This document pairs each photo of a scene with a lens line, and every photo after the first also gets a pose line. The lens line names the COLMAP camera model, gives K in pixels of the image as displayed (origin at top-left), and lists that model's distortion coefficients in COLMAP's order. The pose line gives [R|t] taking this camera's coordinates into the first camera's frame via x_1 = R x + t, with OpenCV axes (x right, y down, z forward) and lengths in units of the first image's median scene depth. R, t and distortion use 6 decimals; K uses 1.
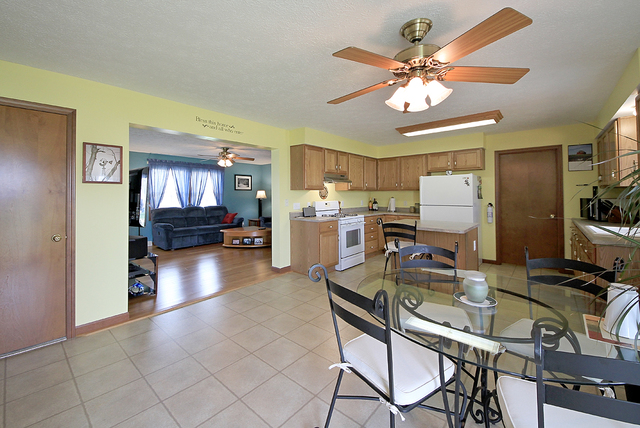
lens RADIAL K [[267.8, 0, 320.5], [0, 267.8, 188.1], [0, 0, 1]] dist [0.000262, -0.000036]
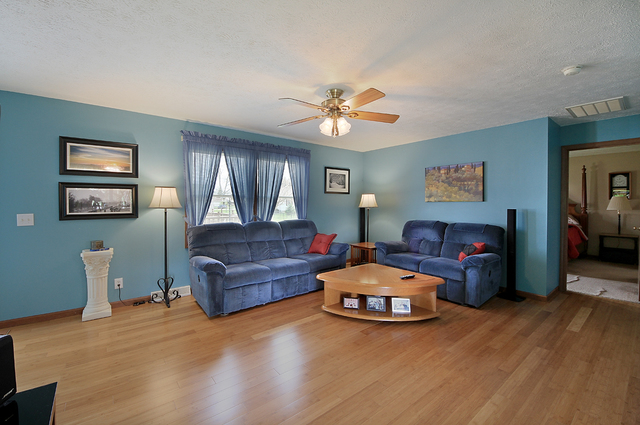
lens RADIAL K [[269.7, 0, 319.7], [0, 269.7, 197.0], [0, 0, 1]] dist [0.001424, 0.000078]
pose [[0.978960, 0.003080, -0.204031, -0.232602], [-0.001238, 0.999957, 0.009151, 0.012177], [0.204051, -0.008706, 0.978922, 0.457858]]
